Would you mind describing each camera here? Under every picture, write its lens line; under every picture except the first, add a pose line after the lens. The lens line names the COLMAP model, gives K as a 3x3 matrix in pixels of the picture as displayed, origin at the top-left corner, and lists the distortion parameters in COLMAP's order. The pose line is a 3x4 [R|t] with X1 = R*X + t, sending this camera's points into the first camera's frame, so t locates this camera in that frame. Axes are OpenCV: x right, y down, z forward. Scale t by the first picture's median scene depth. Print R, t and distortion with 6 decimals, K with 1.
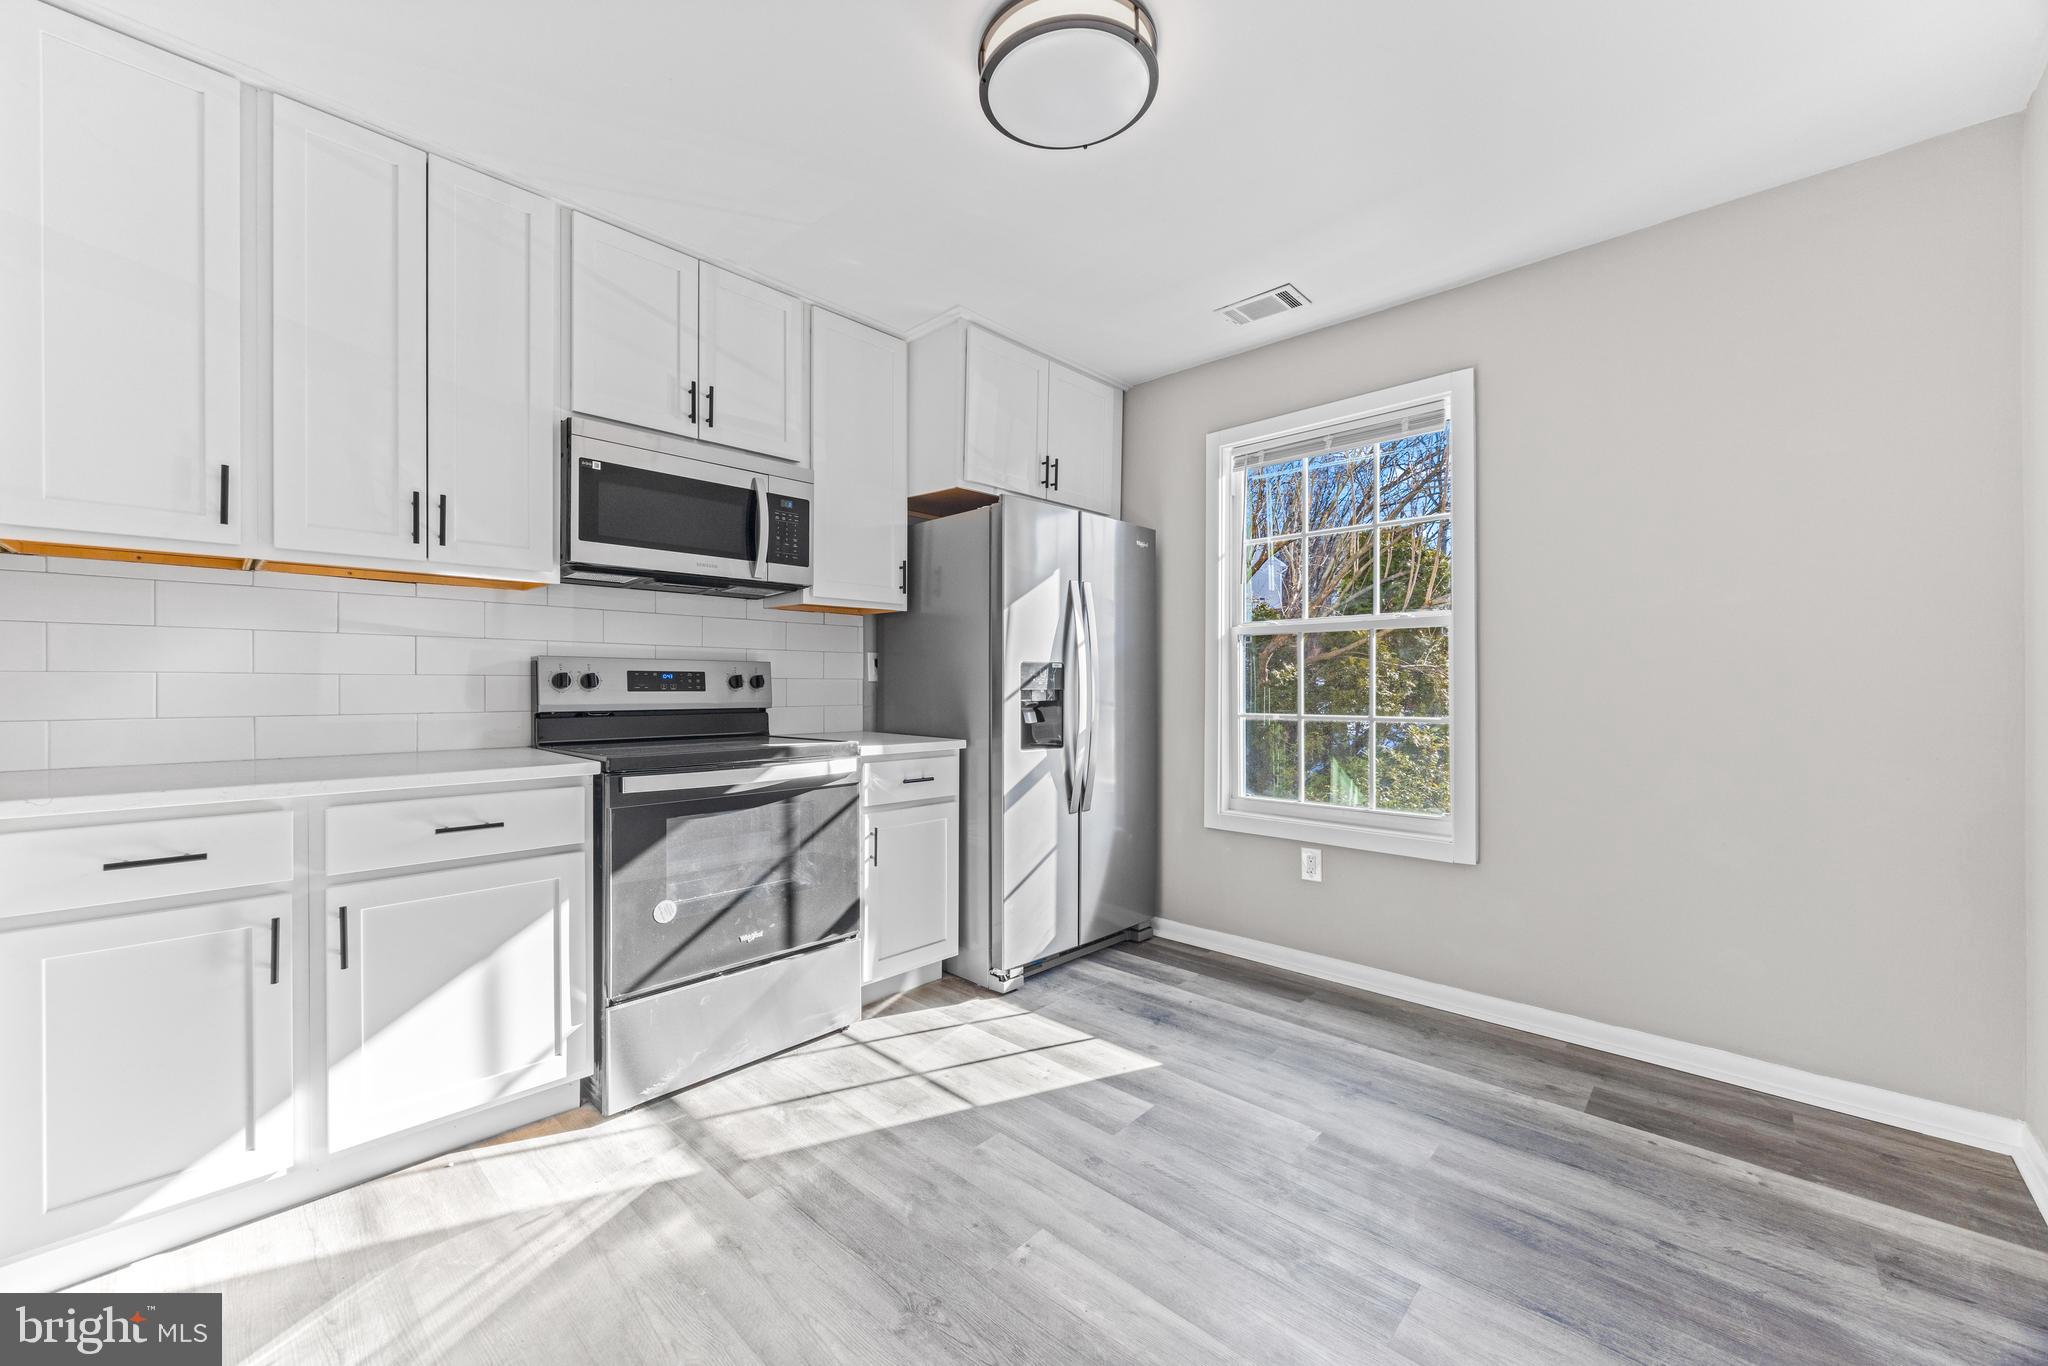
lens RADIAL K [[777.9, 0, 1020.3], [0, 777.9, 688.8], [0, 0, 1]] dist [-0.003238, -0.000026]
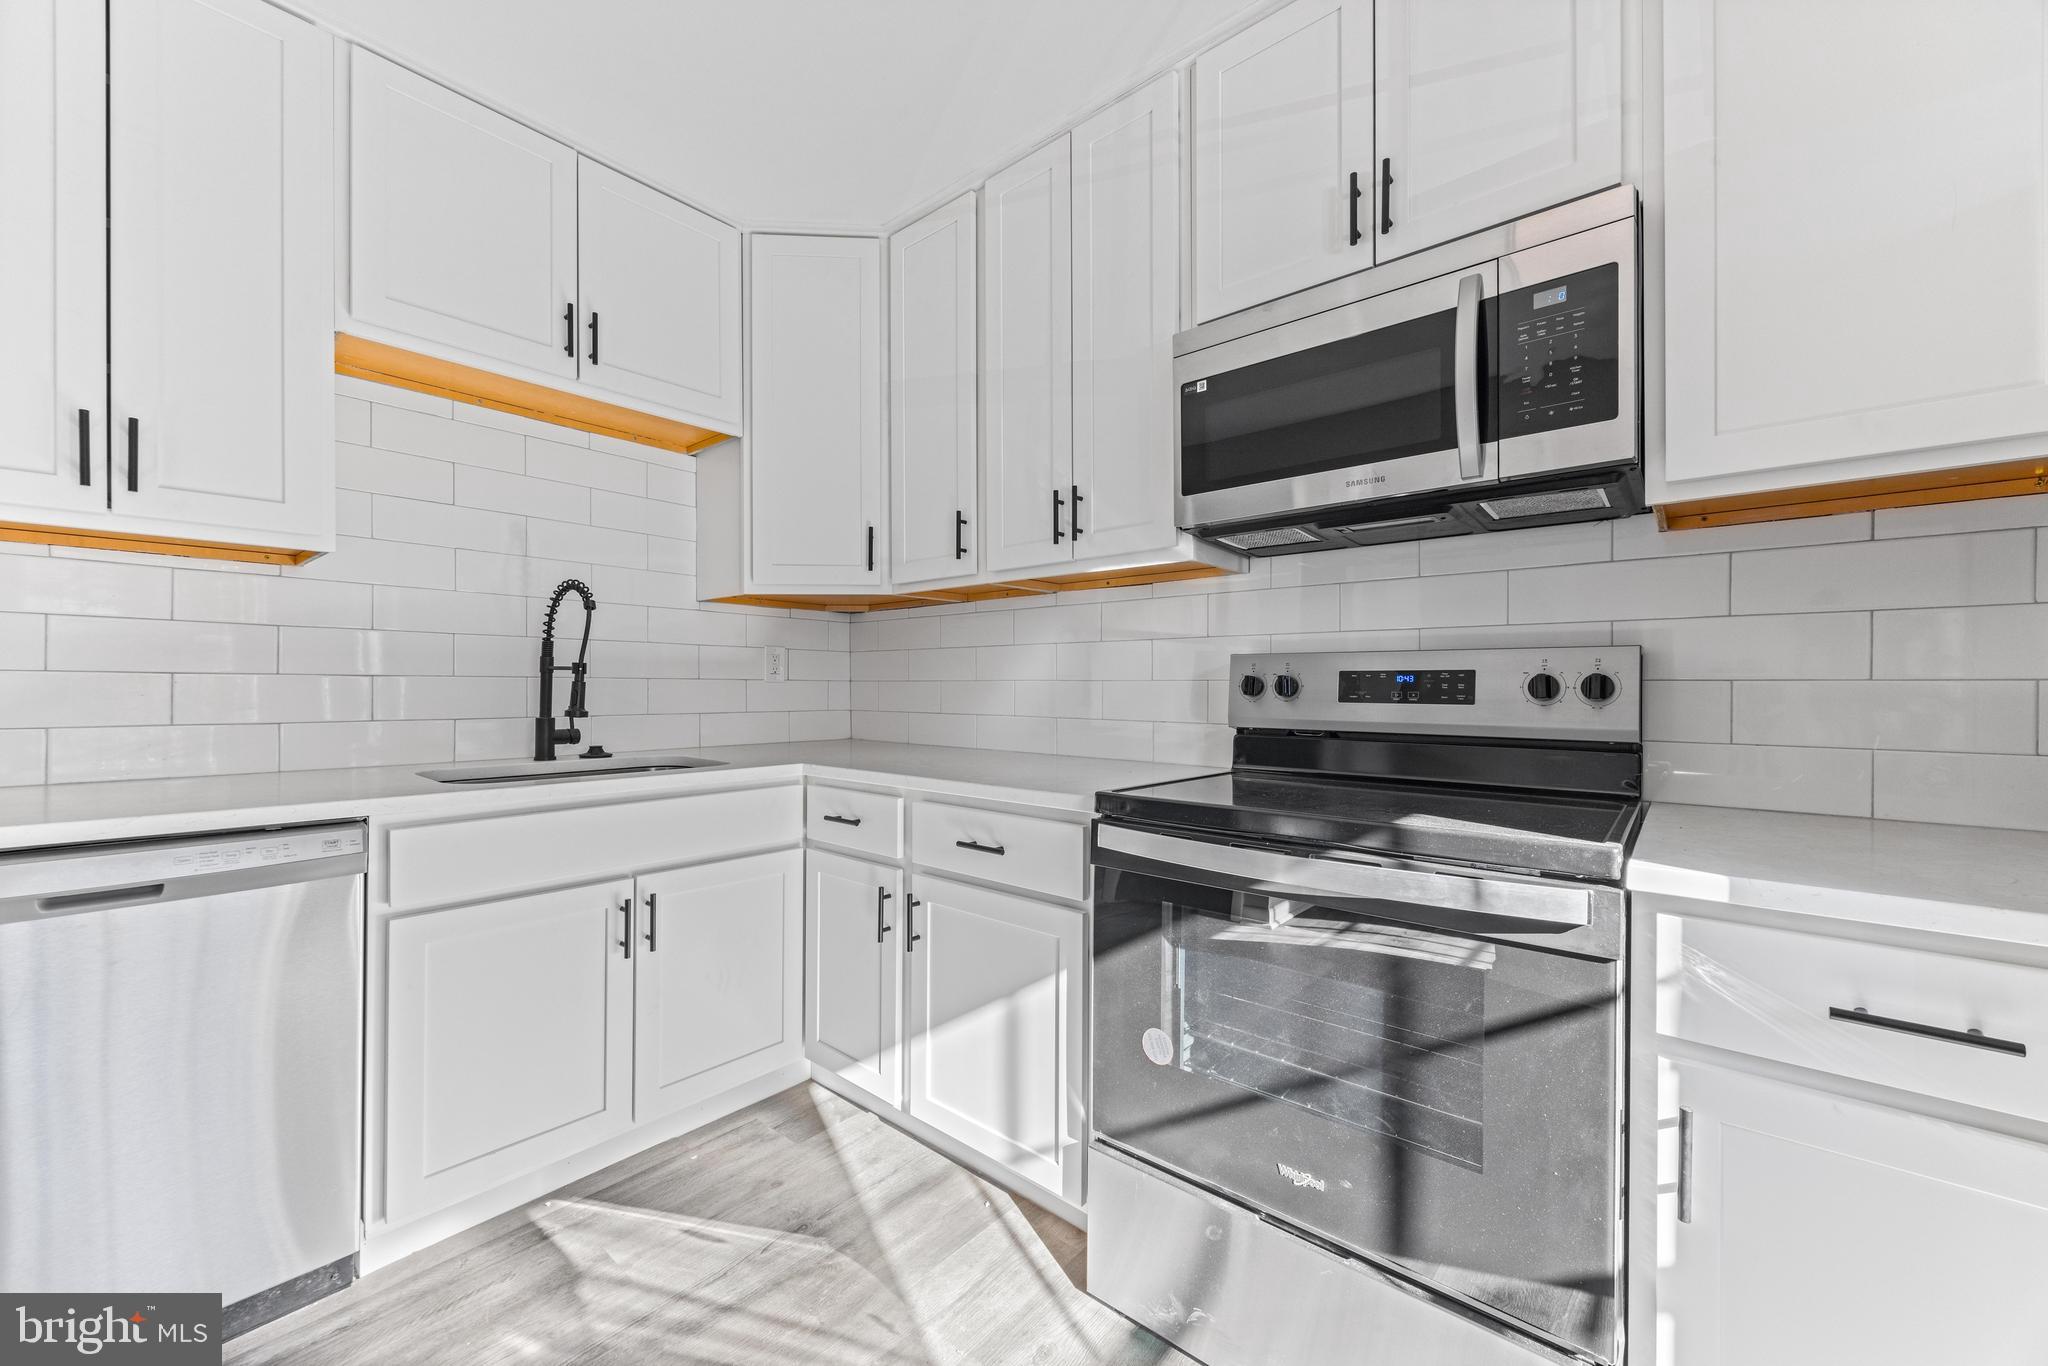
lens RADIAL K [[789.1, 0, 1022.8], [0, 789.1, 685.8], [0, 0, 1]] dist [0.000485, -0.000037]
pose [[0.048650, -0.003909, -0.998808, 0.168229], [-0.010502, 0.999935, -0.004425, -0.005224], [0.998761, 0.010705, 0.048606, 0.768527]]
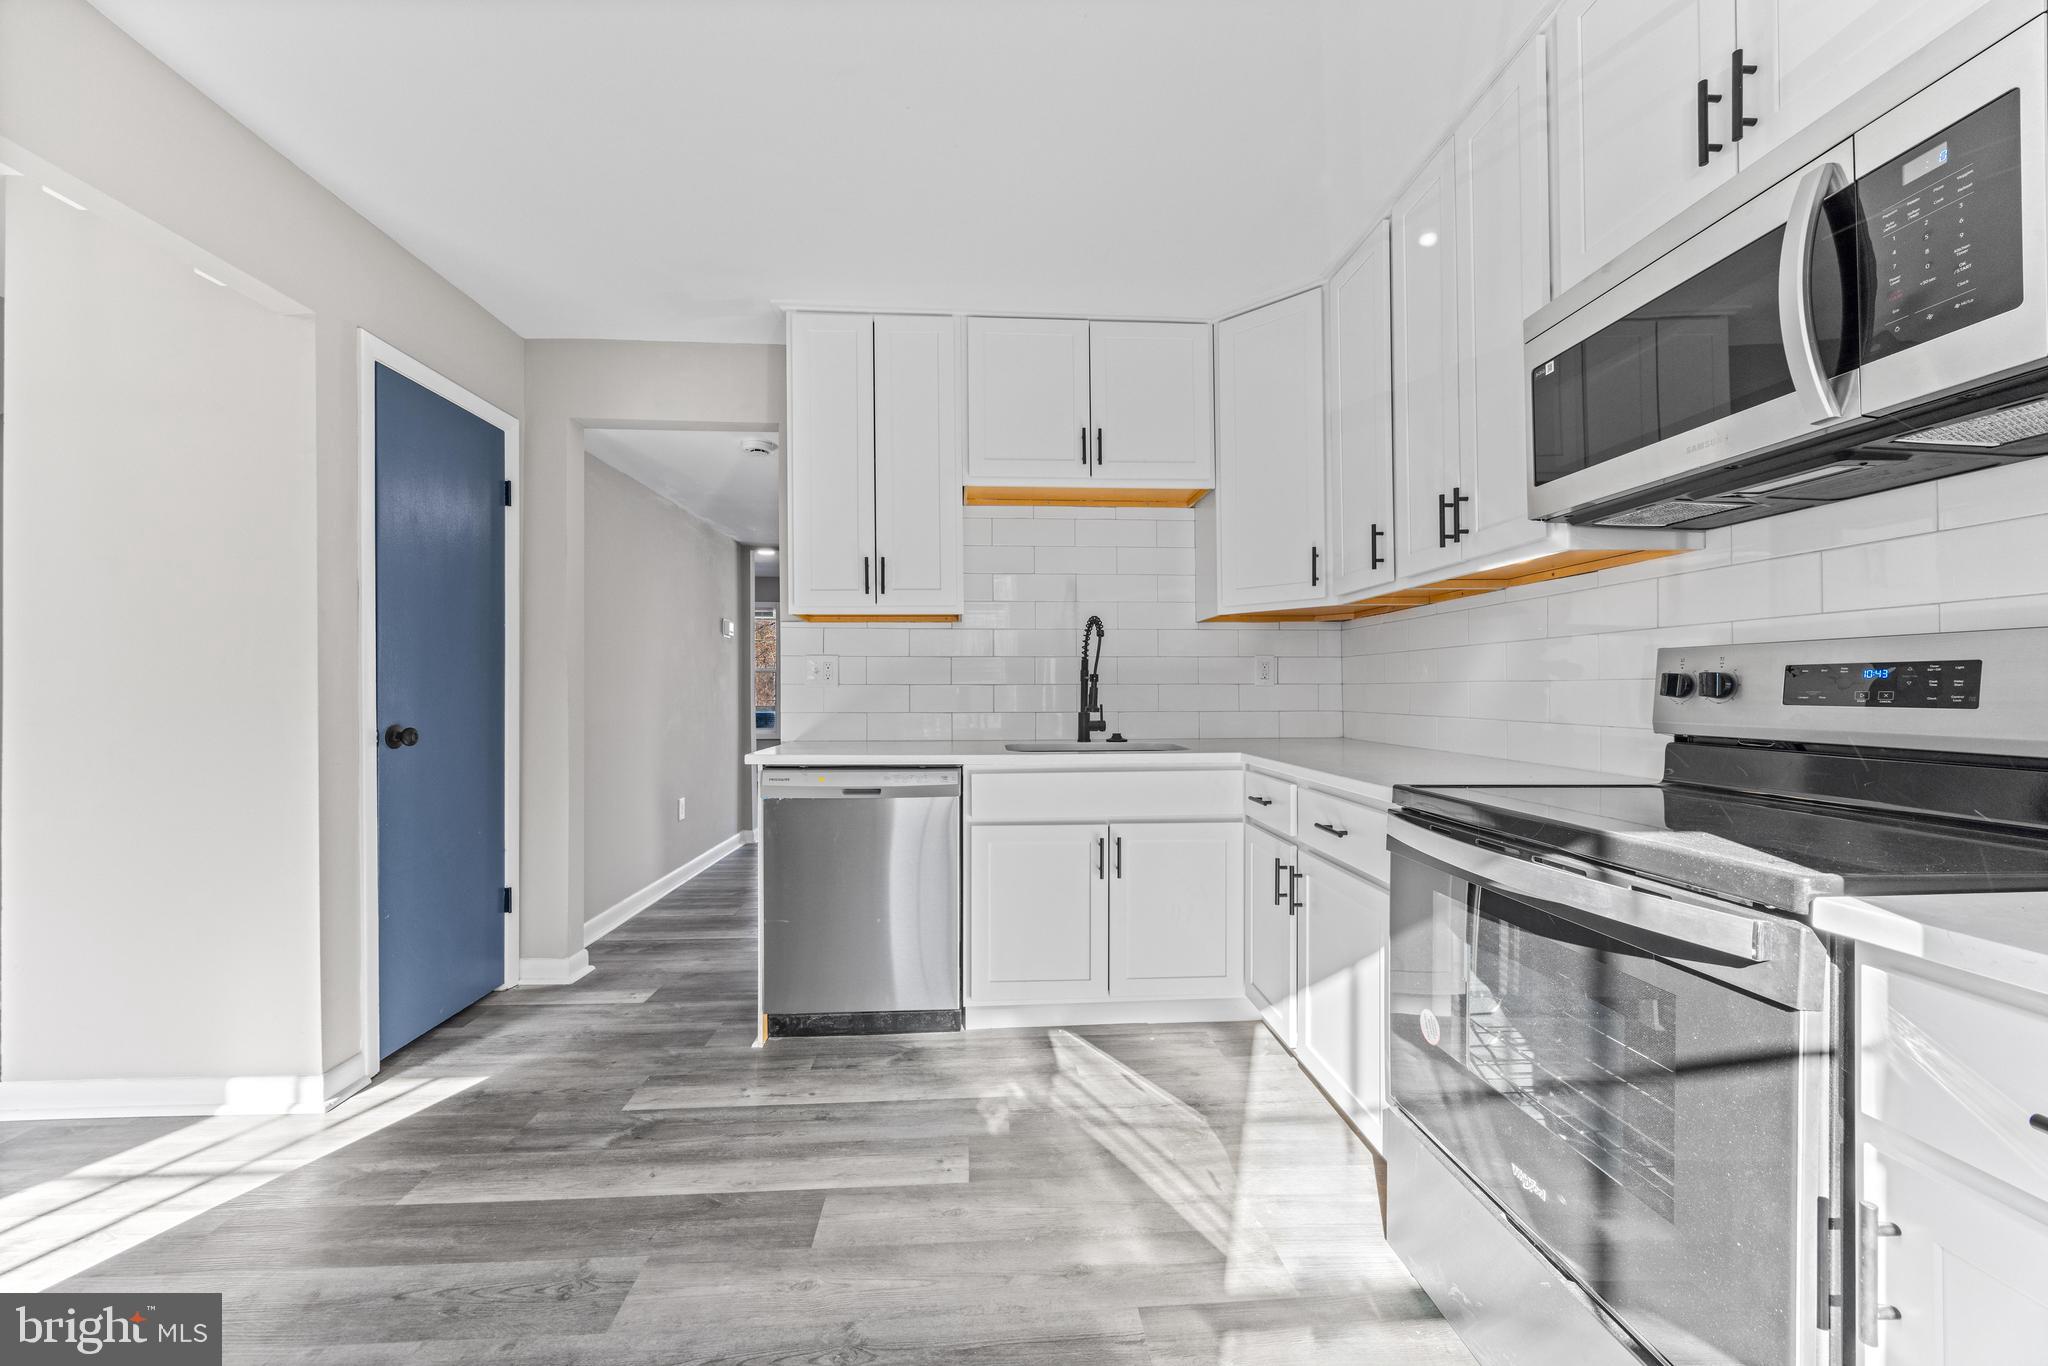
lens RADIAL K [[777.9, 0, 1020.3], [0, 777.9, 688.8], [0, 0, 1]] dist [-0.003238, -0.000026]
pose [[-0.686139, -0.001828, -0.727468, 0.252113], [-0.003461, 0.999994, 0.000751, -0.006634], [0.727462, 0.003033, -0.686141, 1.082566]]
